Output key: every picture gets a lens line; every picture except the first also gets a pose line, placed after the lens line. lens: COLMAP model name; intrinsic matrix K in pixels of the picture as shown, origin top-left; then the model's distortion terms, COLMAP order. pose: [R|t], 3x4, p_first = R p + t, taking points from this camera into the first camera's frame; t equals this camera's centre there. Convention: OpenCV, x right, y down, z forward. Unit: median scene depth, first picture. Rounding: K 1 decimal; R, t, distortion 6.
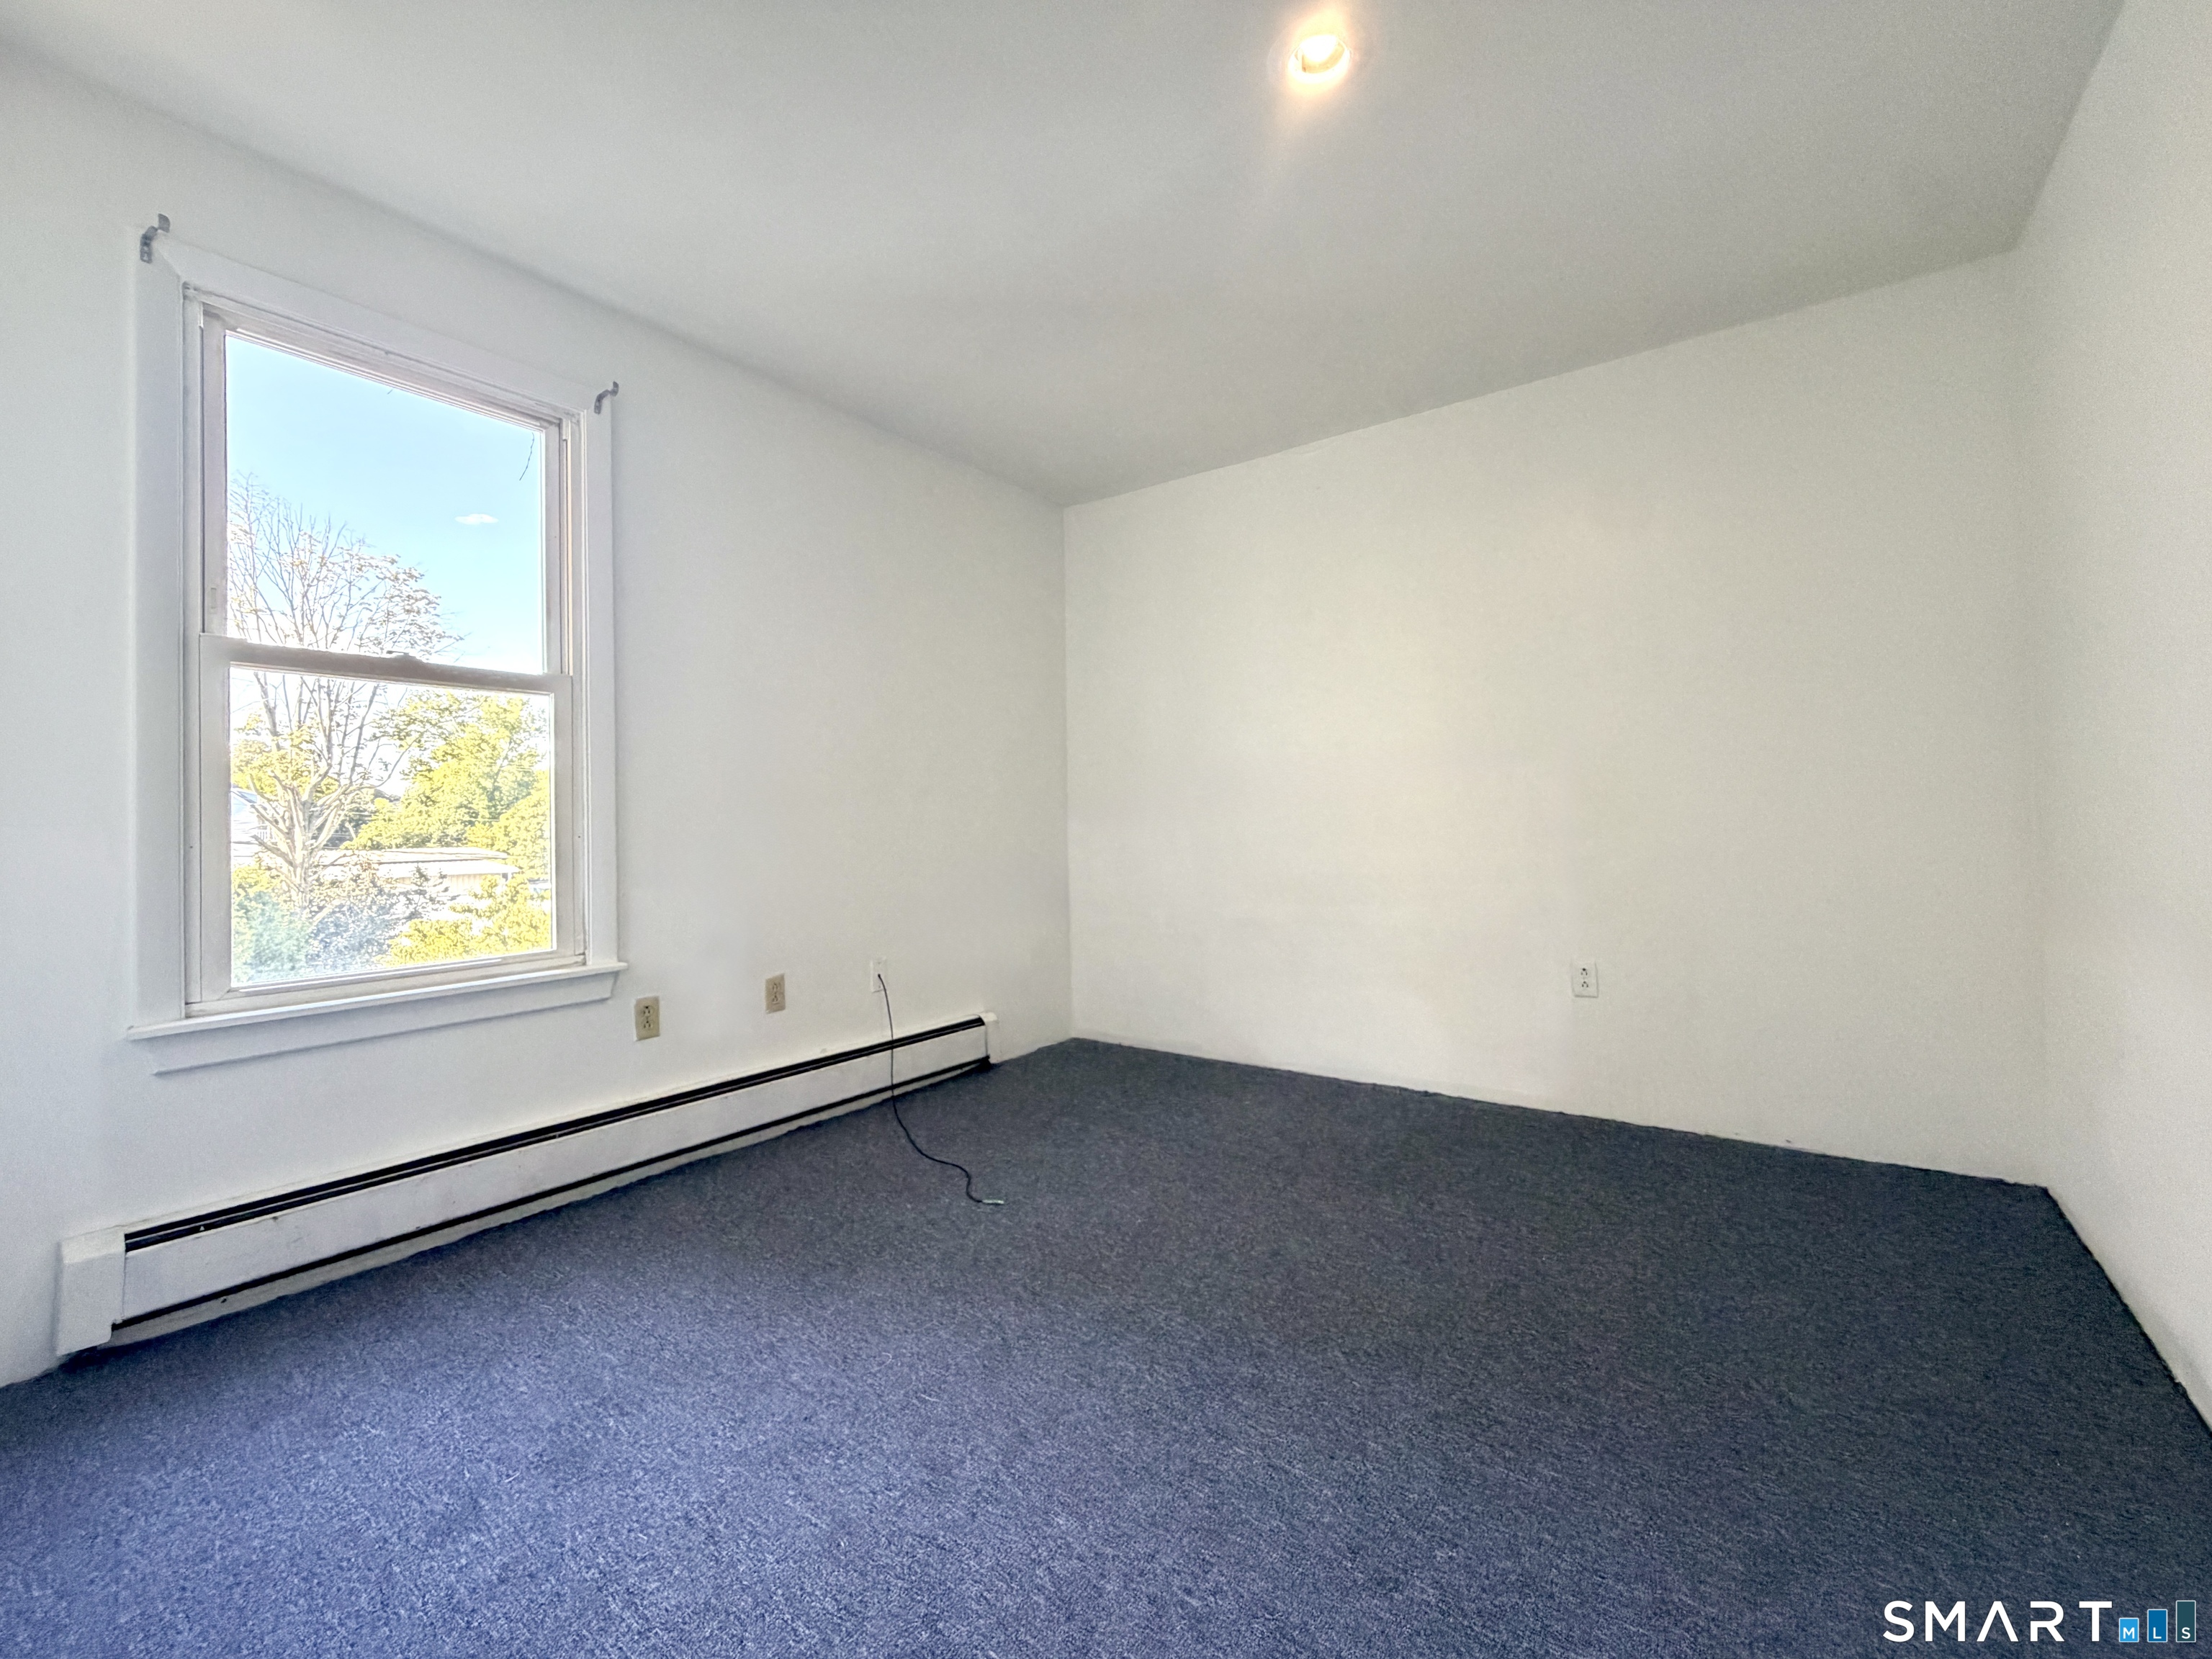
lens RADIAL K [[945.1, 0, 1104.0], [0, 945.1, 825.2], [0, 0, 1]] dist [-0.000458, -0.000454]
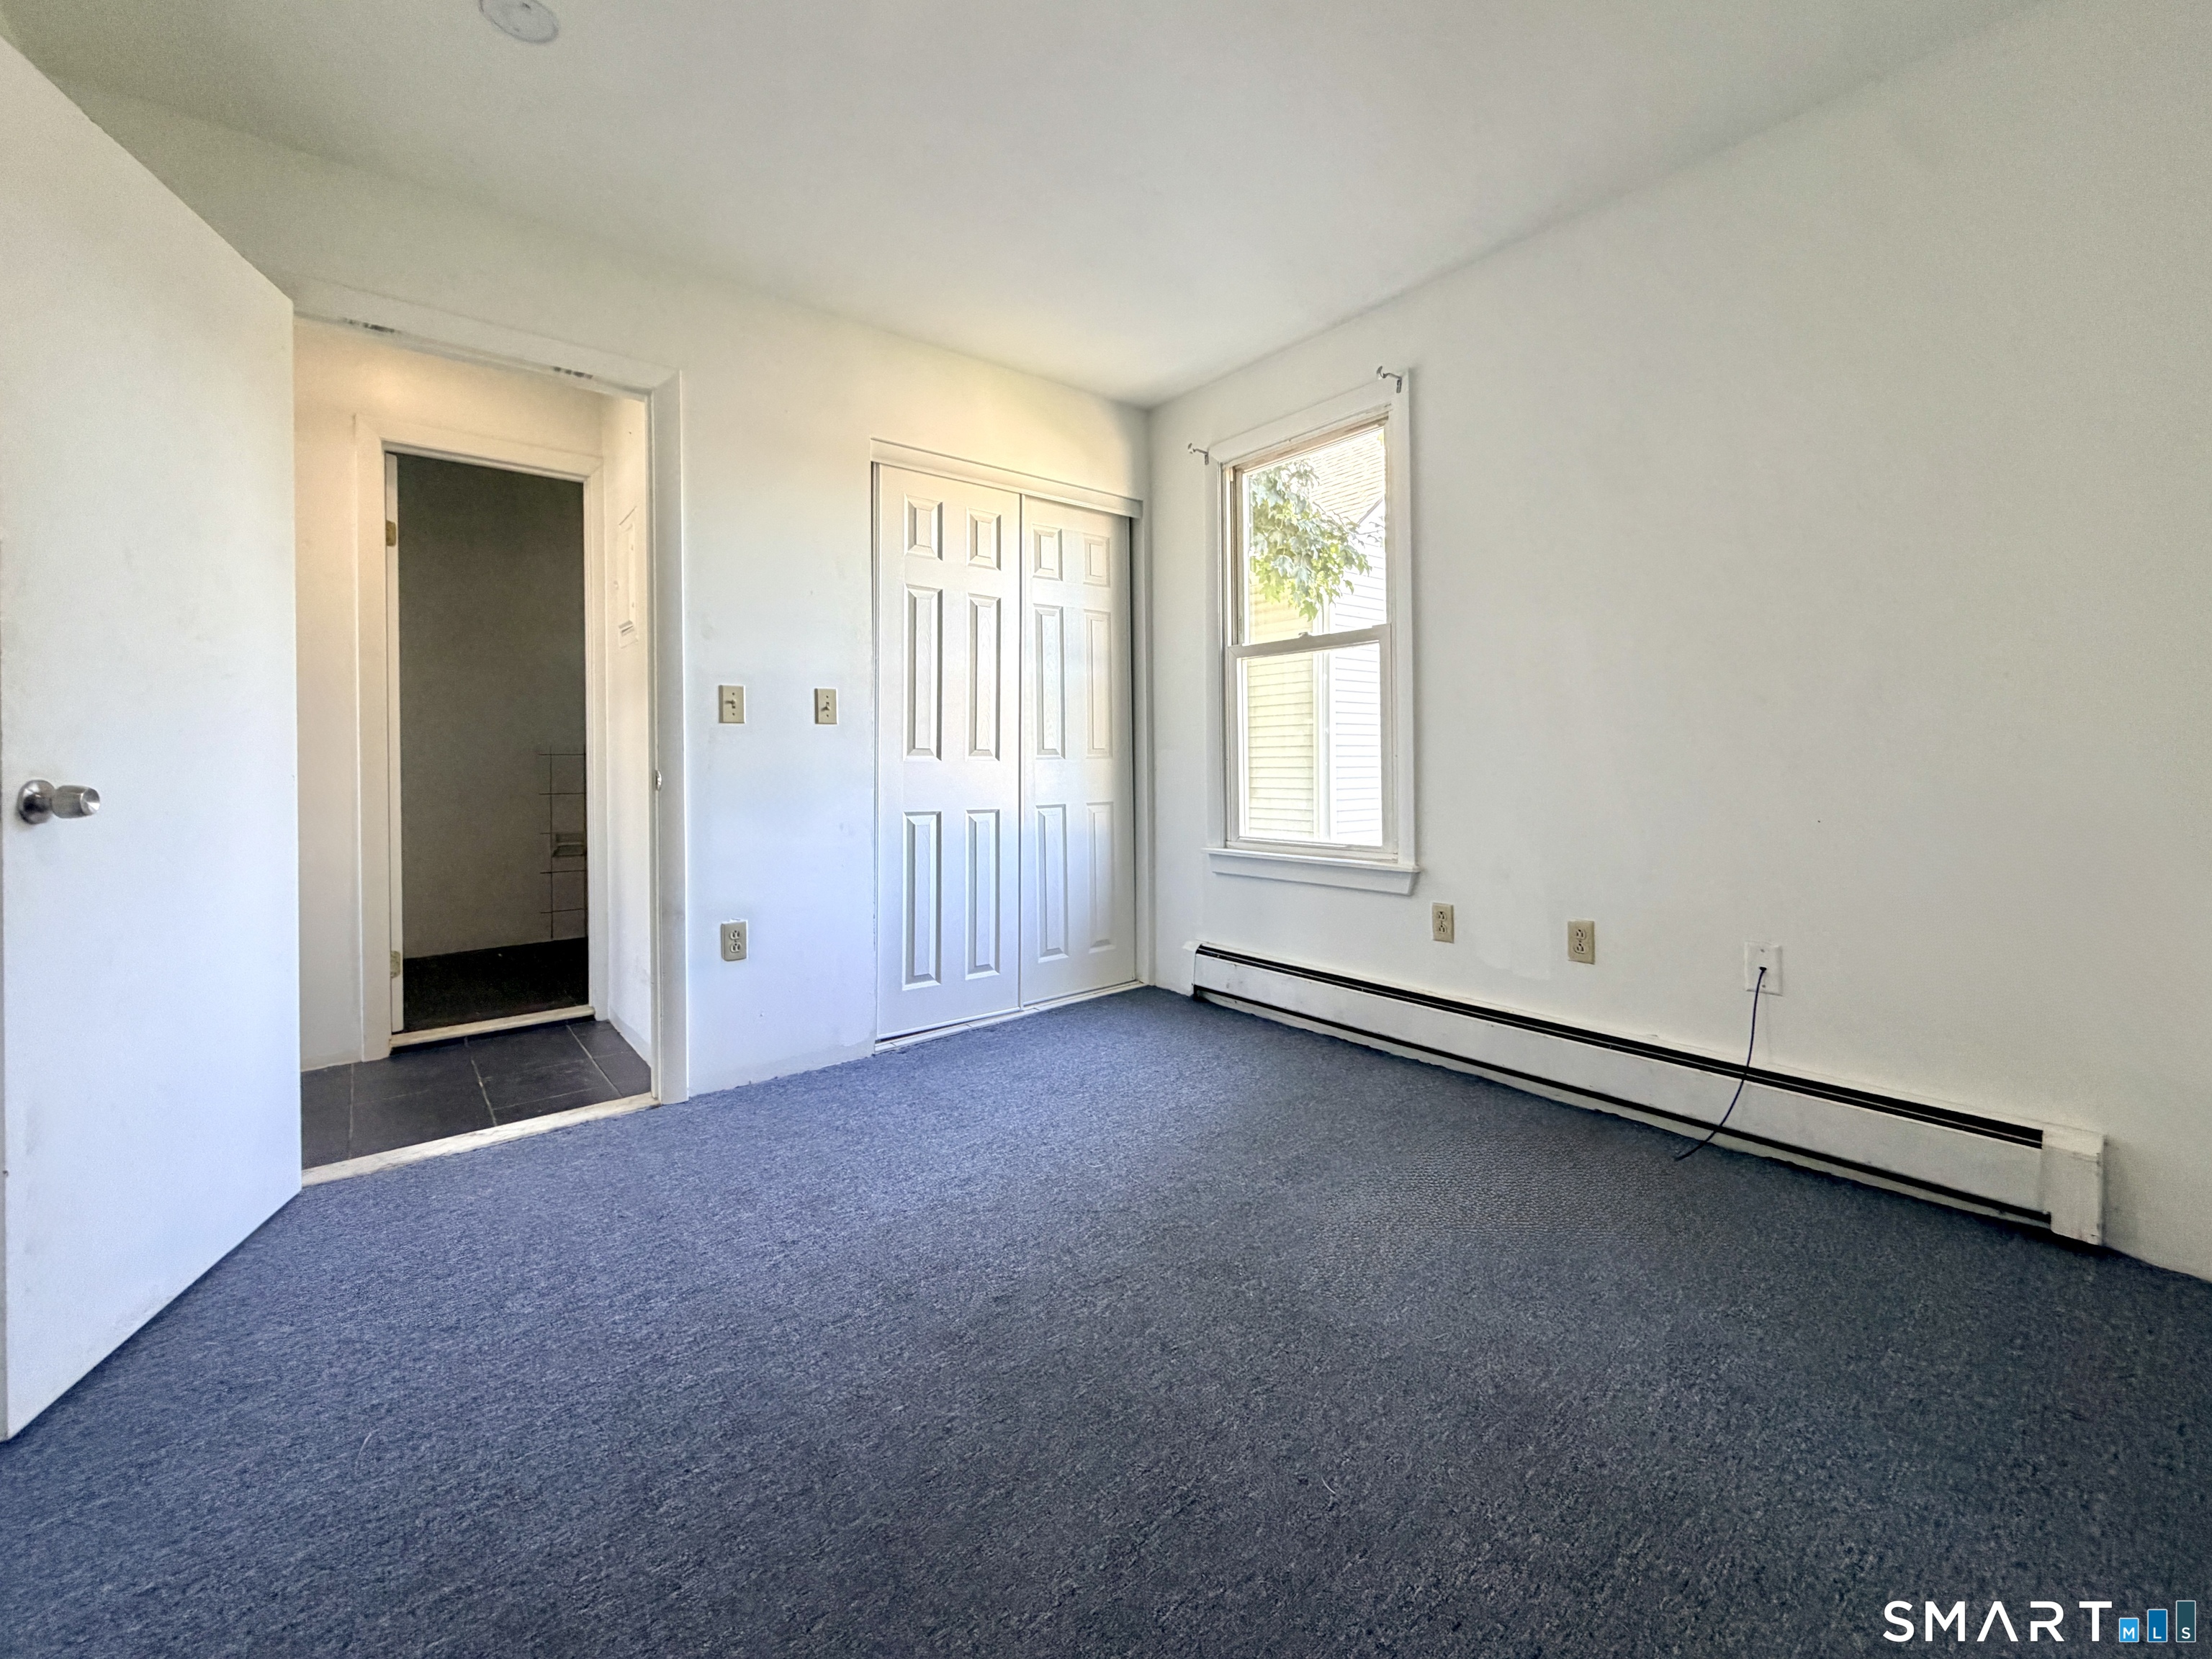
lens RADIAL K [[960.4, 0, 1101.6], [0, 960.4, 767.1], [0, 0, 1]] dist [0.001082, 0.000100]
pose [[-0.297809, 0.032974, -0.954056, 0.699428], [0.018139, 0.999418, 0.028880, -0.015796], [0.954453, -0.008705, -0.298234, 0.968799]]
